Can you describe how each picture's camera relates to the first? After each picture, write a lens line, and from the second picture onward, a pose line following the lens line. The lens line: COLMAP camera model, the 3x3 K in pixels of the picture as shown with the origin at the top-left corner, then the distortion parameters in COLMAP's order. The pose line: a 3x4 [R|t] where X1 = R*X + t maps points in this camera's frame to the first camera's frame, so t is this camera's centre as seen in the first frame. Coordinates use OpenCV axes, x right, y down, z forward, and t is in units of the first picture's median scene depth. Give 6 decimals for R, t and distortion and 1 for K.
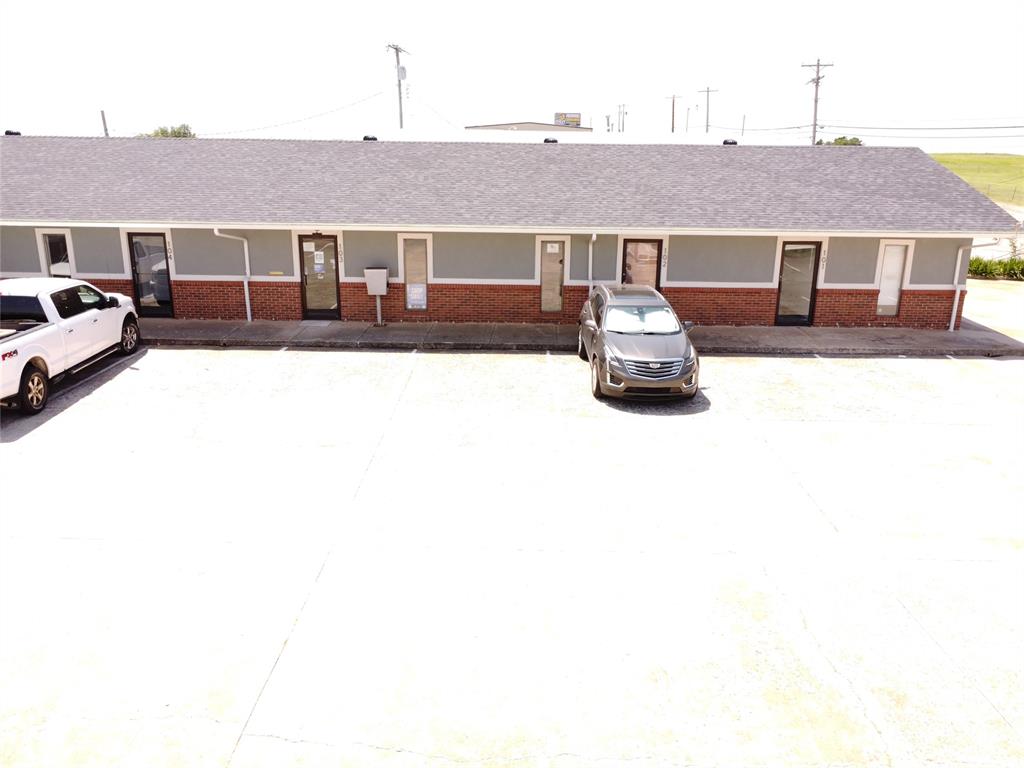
lens RADIAL K [[771.4, 0, 513.2], [0, 771.4, 378.3], [0, 0, 1]] dist [0.000367, 0.002033]
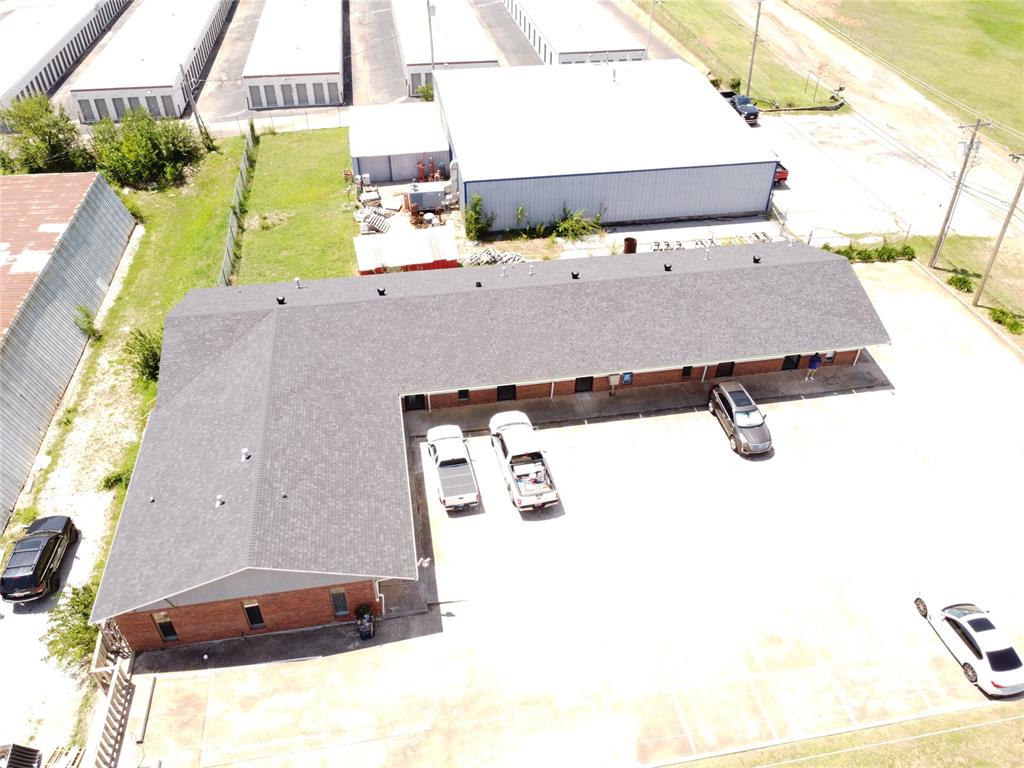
lens RADIAL K [[771.4, 0, 513.2], [0, 771.4, 378.3], [0, 0, 1]] dist [0.000367, 0.002033]
pose [[0.983318, -0.113993, 0.141746, -0.759793], [0.051180, 0.921175, 0.385769, -0.975998], [-0.174548, -0.372079, 0.911641, -0.927479]]
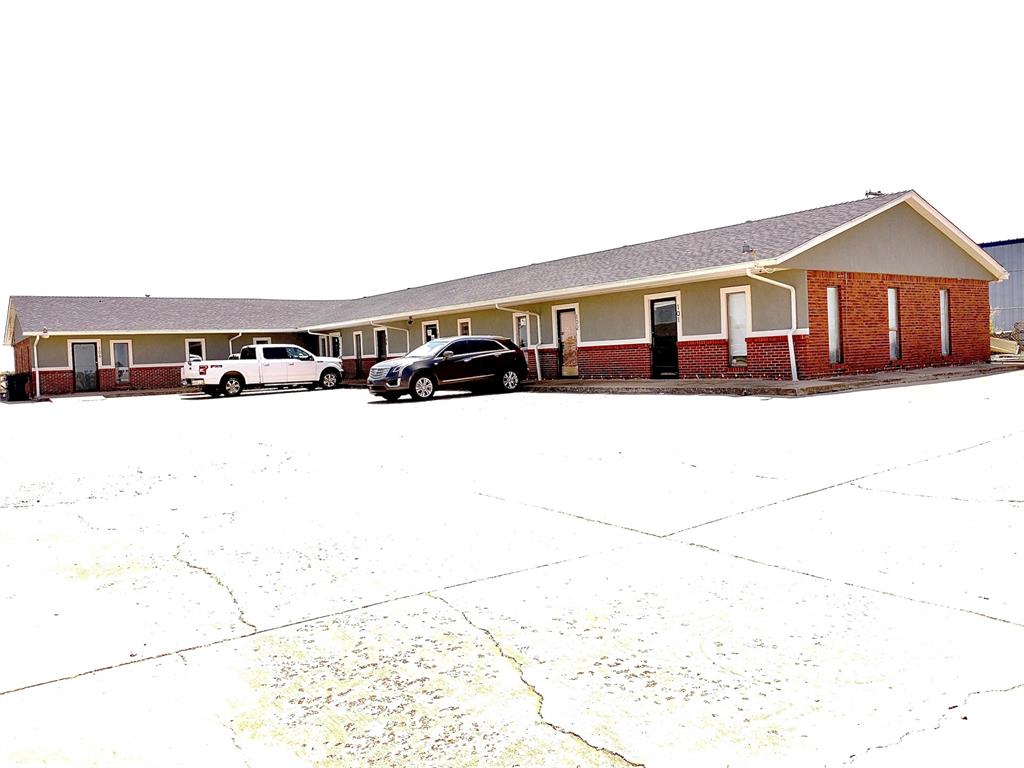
lens RADIAL K [[771.4, 0, 513.2], [0, 771.4, 378.3], [0, 0, 1]] dist [0.000367, 0.002033]
pose [[0.600549, -0.015535, -0.799437, 1.110591], [-0.168852, 0.974800, -0.145787, 0.123114], [0.781556, 0.222539, 0.582792, 0.239638]]
